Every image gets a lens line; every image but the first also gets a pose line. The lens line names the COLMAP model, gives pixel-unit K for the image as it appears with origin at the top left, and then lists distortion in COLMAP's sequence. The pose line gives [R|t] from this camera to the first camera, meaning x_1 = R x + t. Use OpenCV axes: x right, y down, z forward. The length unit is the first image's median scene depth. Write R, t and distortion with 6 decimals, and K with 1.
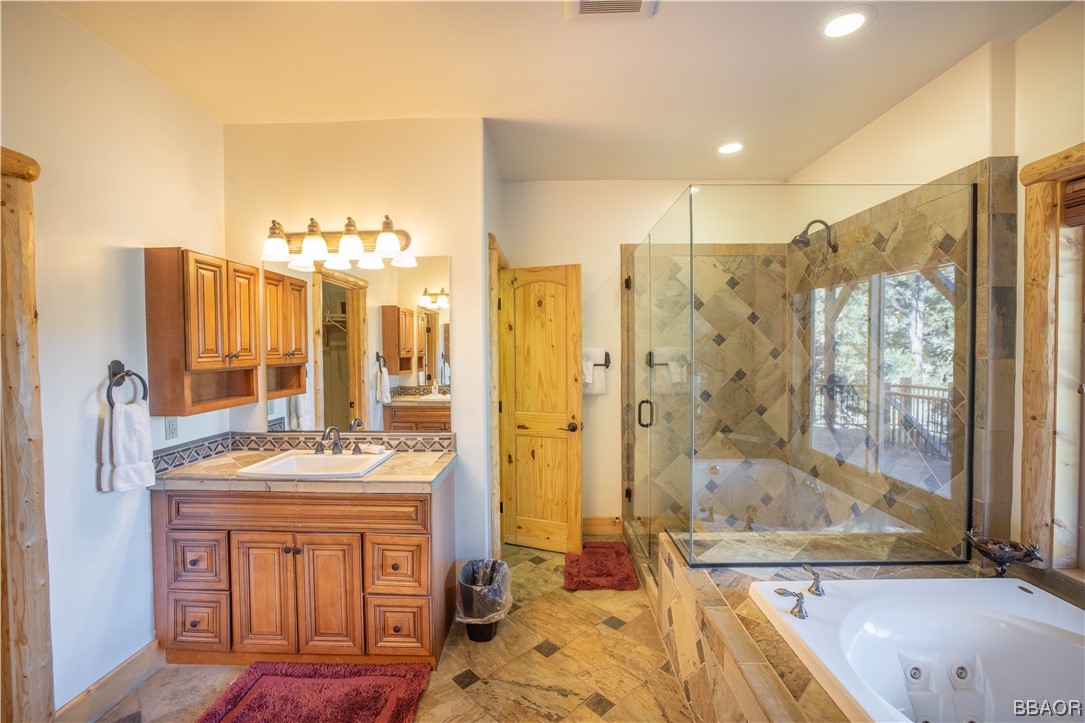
lens RADIAL K [[458.1, 0, 543.8], [0, 458.1, 359.1], [0, 0, 1]] dist [-0.021062, 0.002550]
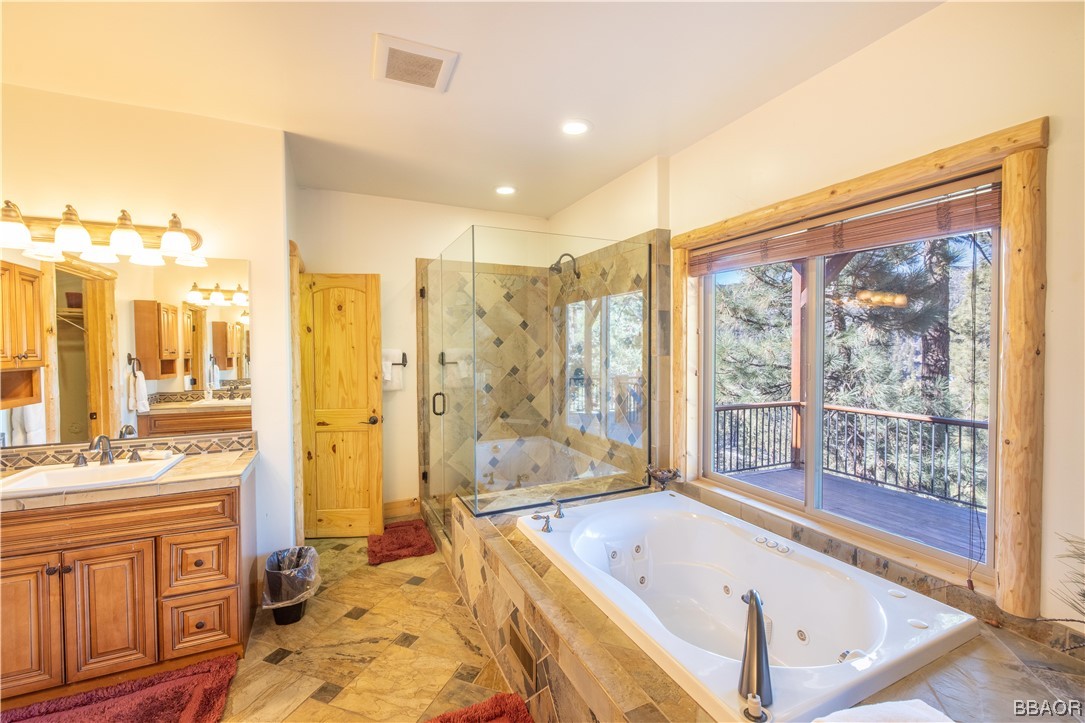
lens RADIAL K [[458.1, 0, 545.6], [0, 458.1, 357.1], [0, 0, 1]] dist [-0.021062, 0.002550]
pose [[0.899271, -0.008141, 0.437317, -0.053020], [0.010423, 0.999942, -0.002819, 0.003262], [-0.437268, 0.007094, 0.899303, -0.212649]]
